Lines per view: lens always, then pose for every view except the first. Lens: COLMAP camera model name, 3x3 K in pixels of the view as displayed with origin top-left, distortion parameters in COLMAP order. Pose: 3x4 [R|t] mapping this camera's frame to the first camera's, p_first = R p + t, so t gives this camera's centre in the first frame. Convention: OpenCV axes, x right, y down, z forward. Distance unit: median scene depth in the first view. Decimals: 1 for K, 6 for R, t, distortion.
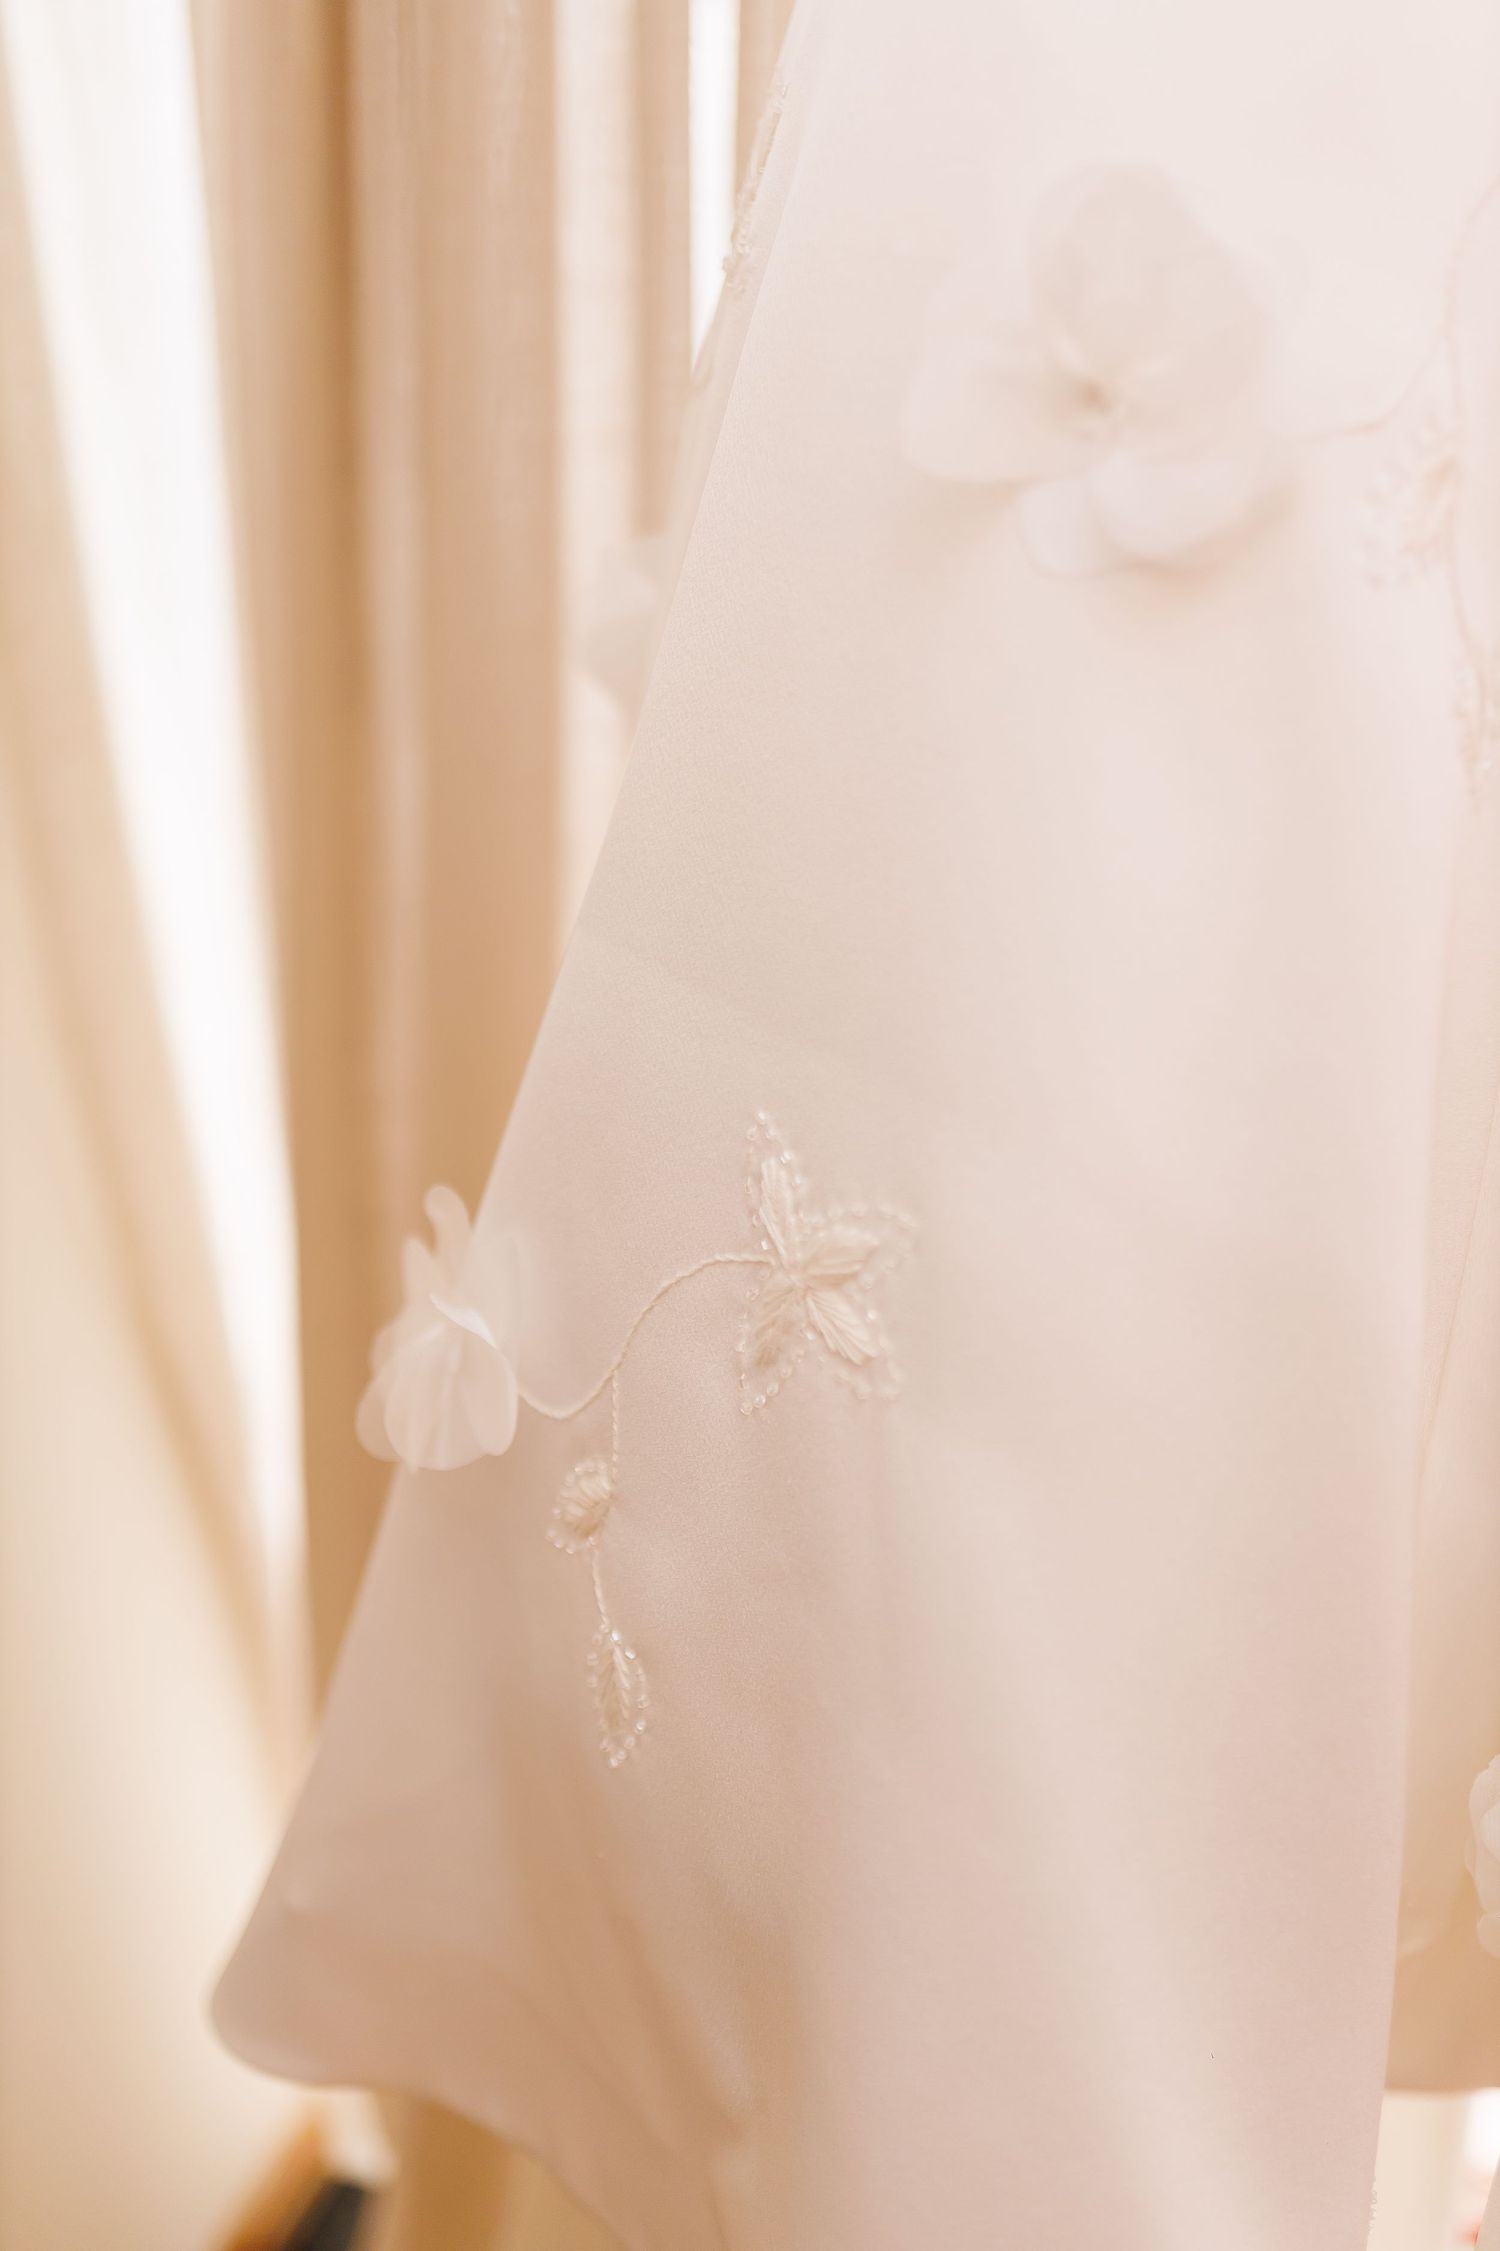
lens RADIAL K [[2229.6, 0, 761.7], [0, 2229.6, 1133.6], [0, 0, 1]] dist [-0.066048, 0.093936]
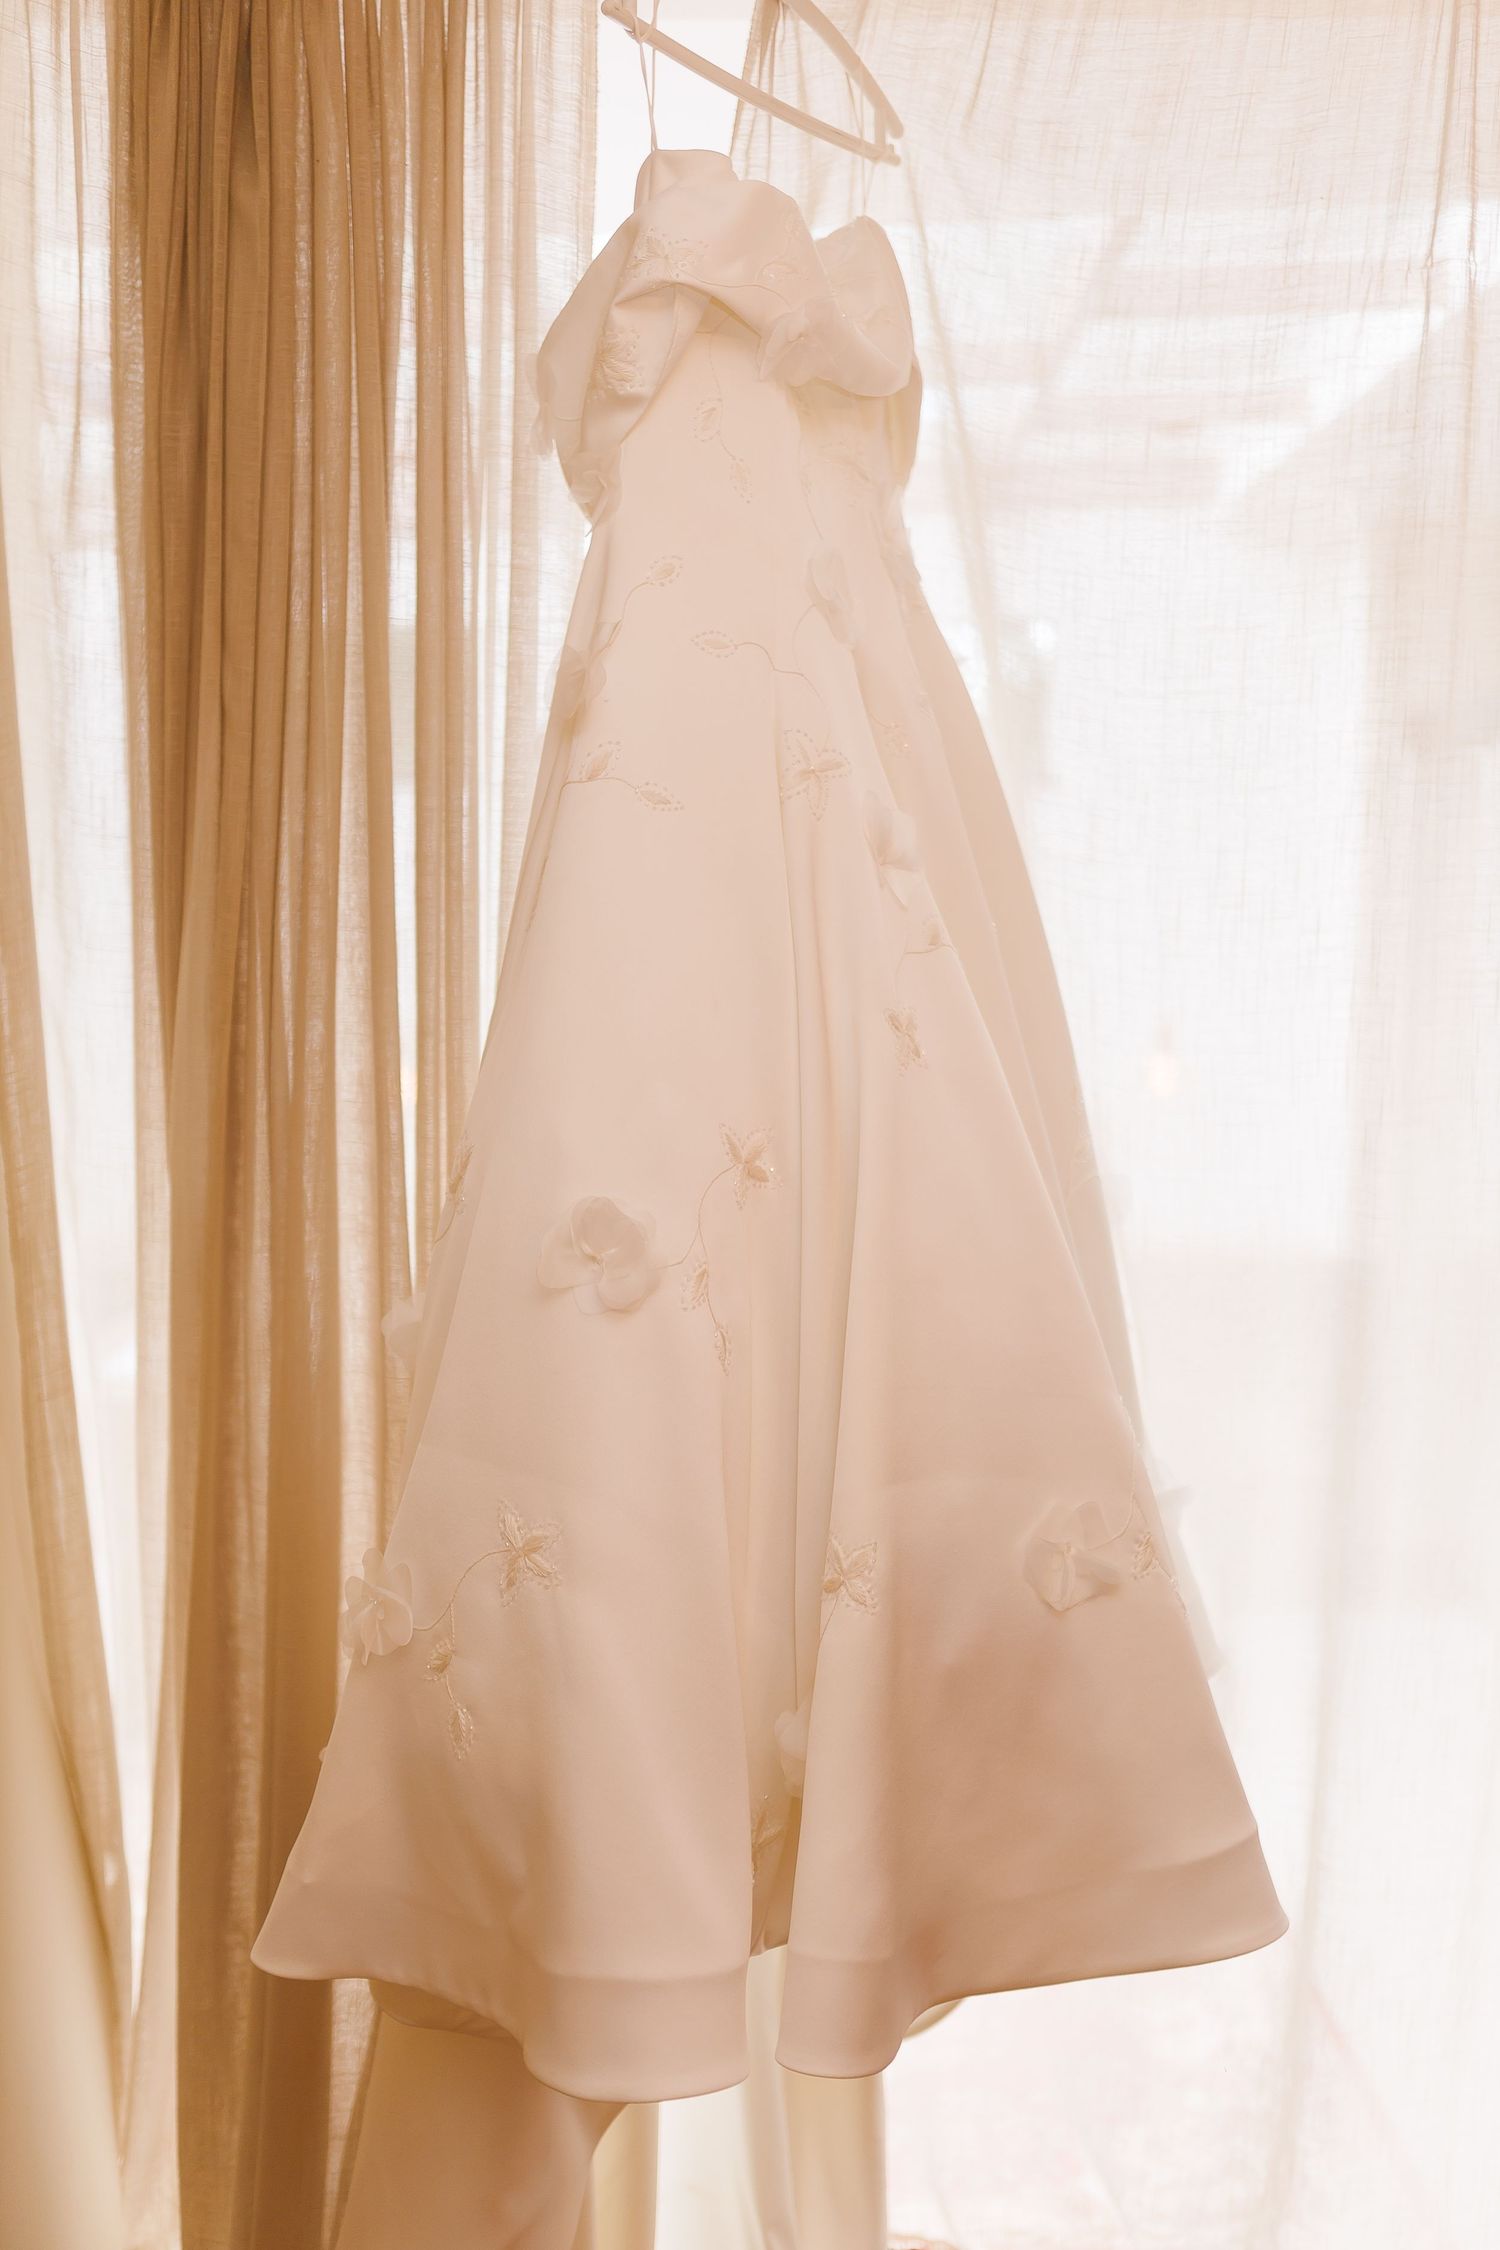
lens RADIAL K [[2228.6, 0, 761.7], [0, 2228.6, 1133.1], [0, 0, 1]] dist [-0.066048, 0.093936]
pose [[0.973408, -0.049731, 0.223615, -0.310644], [0.108878, 0.959285, -0.260612, 0.343666], [-0.201550, 0.278029, 0.939190, -2.026590]]
